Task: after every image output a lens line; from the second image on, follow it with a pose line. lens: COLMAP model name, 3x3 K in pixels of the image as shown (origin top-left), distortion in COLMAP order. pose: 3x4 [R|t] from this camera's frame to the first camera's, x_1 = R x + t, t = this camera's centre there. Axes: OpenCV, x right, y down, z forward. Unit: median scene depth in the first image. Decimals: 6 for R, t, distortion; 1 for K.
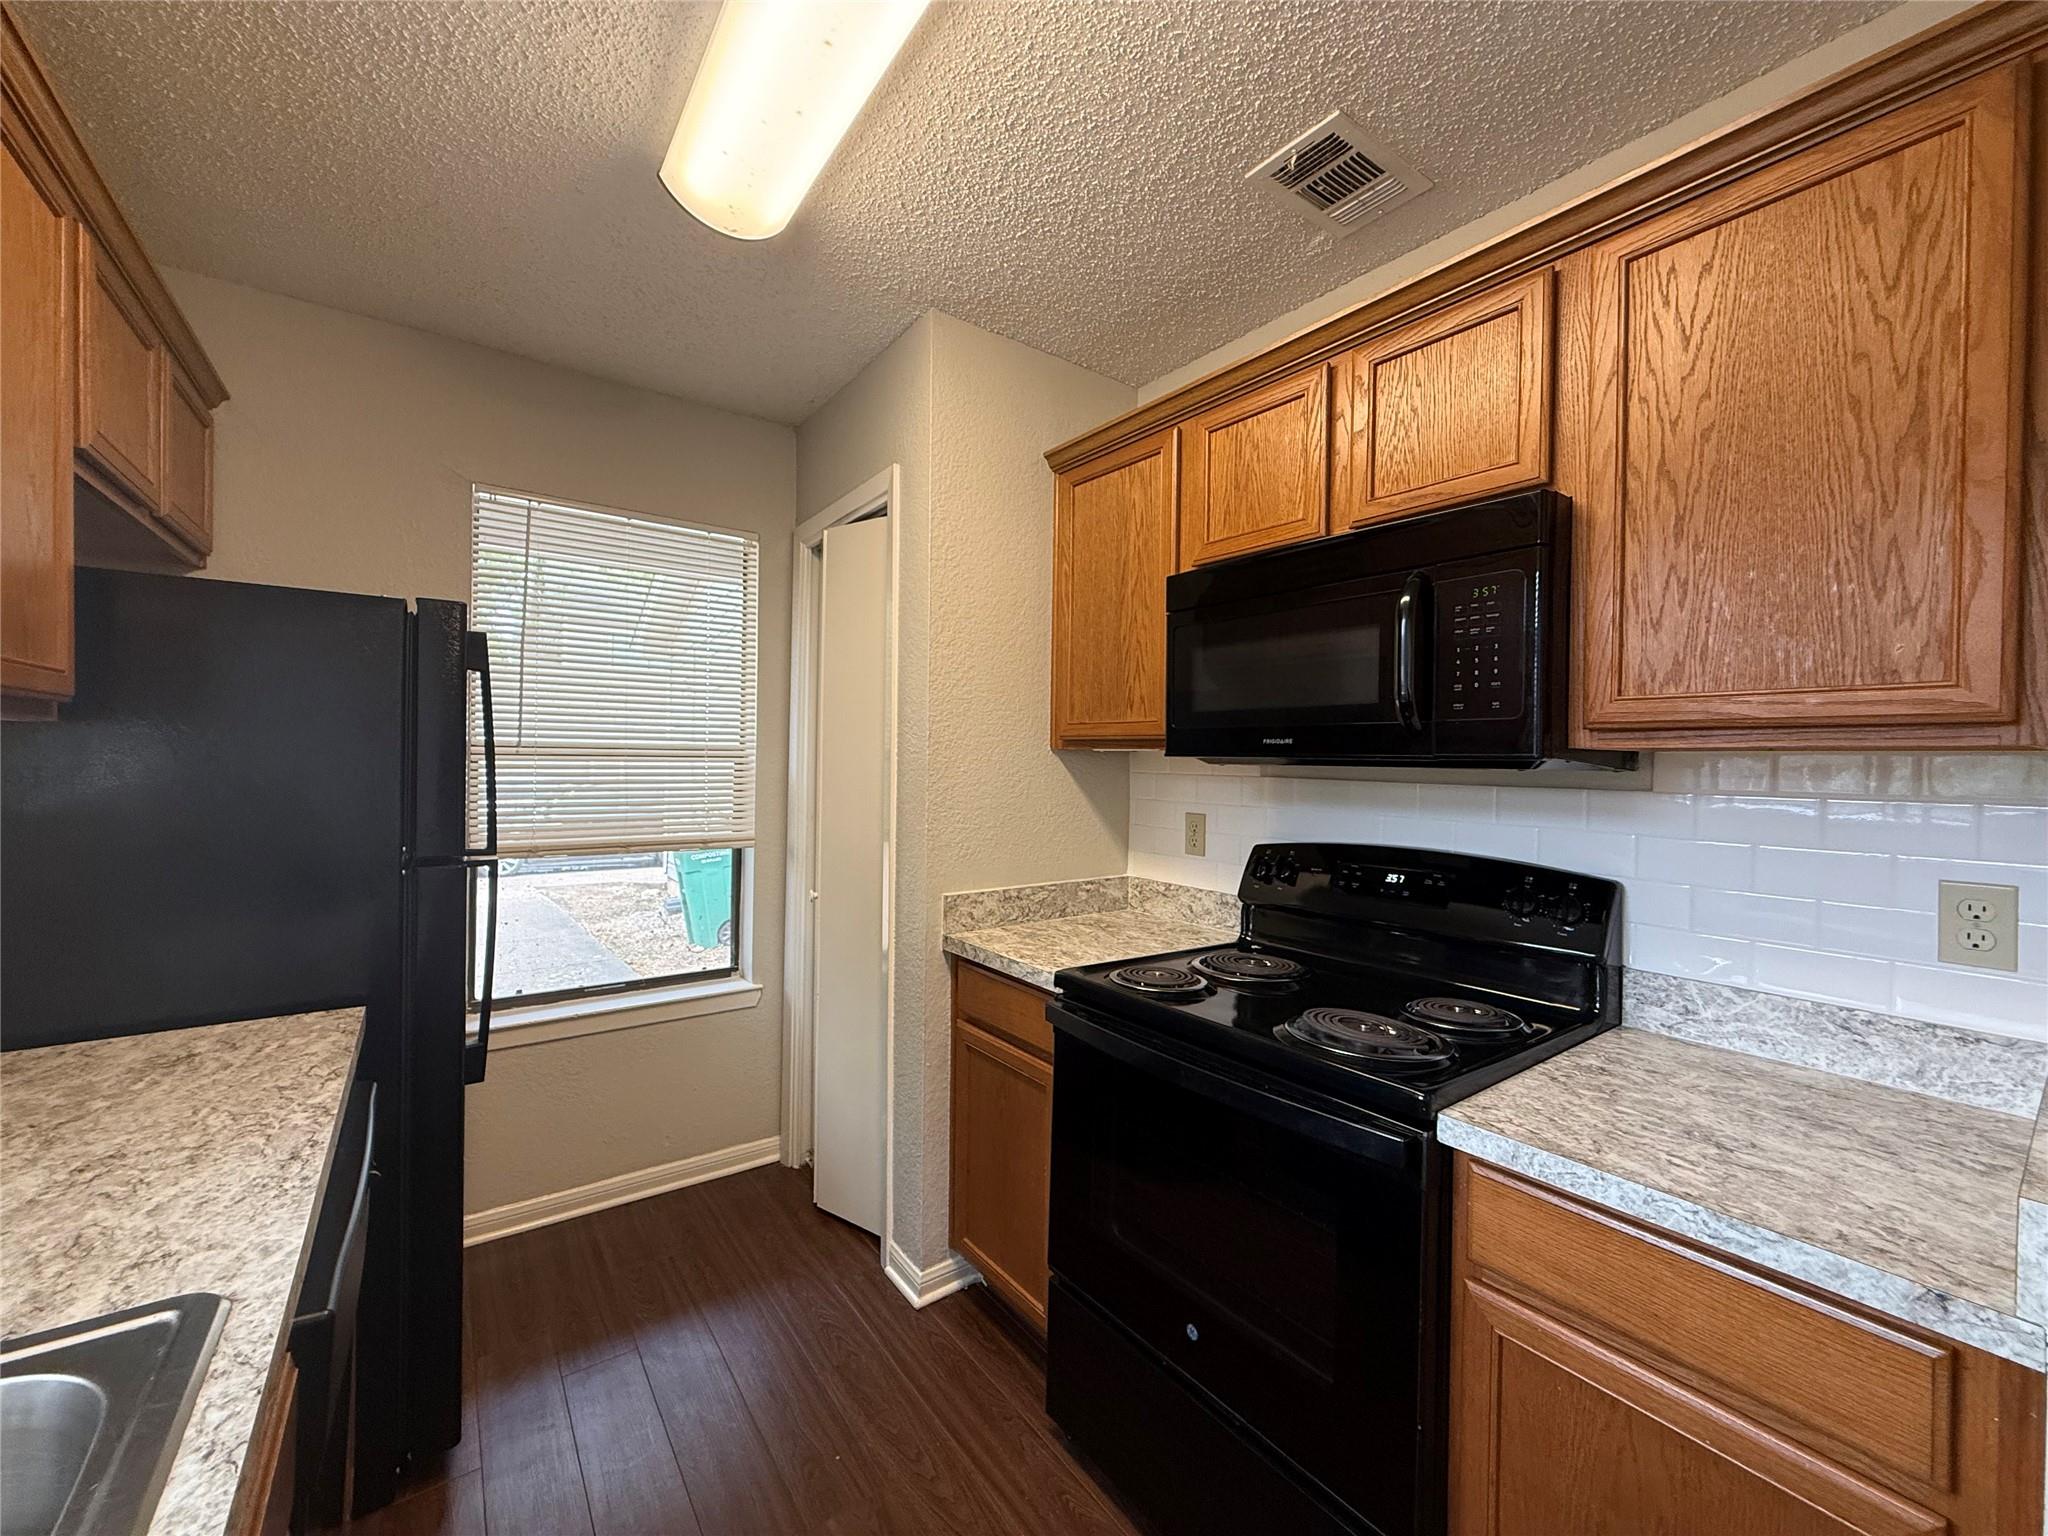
lens RADIAL K [[814.3, 0, 1020.5], [0, 814.3, 763.5], [0, 0, 1]] dist [-0.000579, -0.000234]
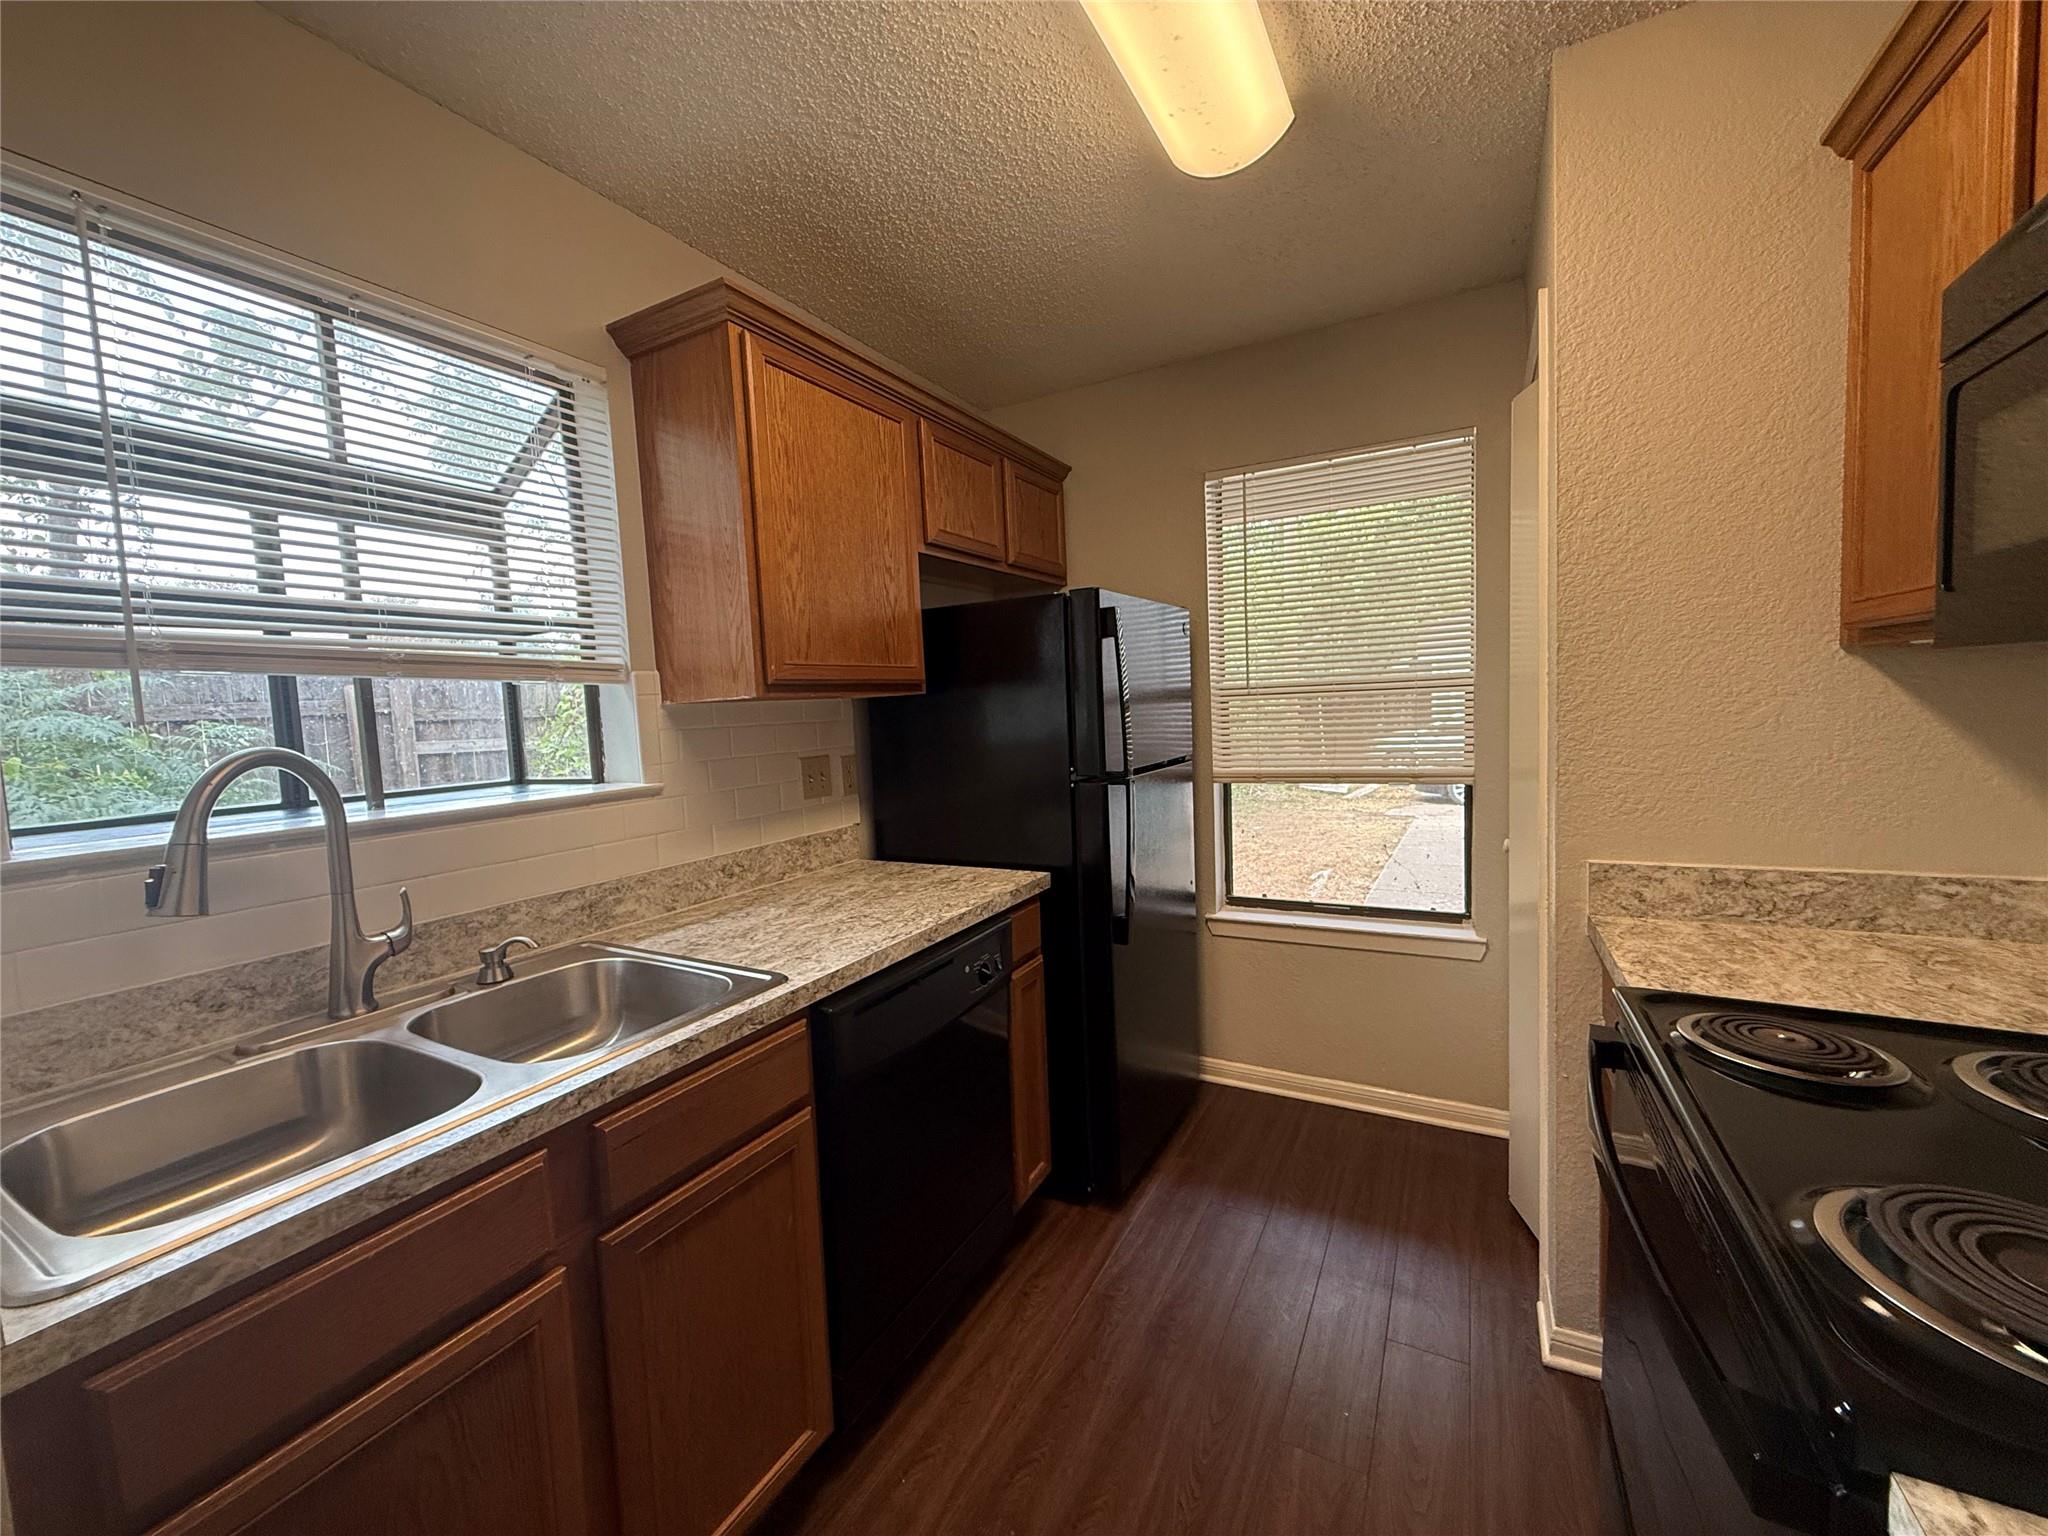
lens RADIAL K [[814.3, 0, 1020.5], [0, 814.3, 763.5], [0, 0, 1]] dist [-0.000579, -0.000234]
pose [[0.425952, 0.031792, -0.904187, 0.344817], [0.044403, 0.997444, 0.055989, 0.007551], [0.903656, -0.063997, 0.423451, 0.217138]]
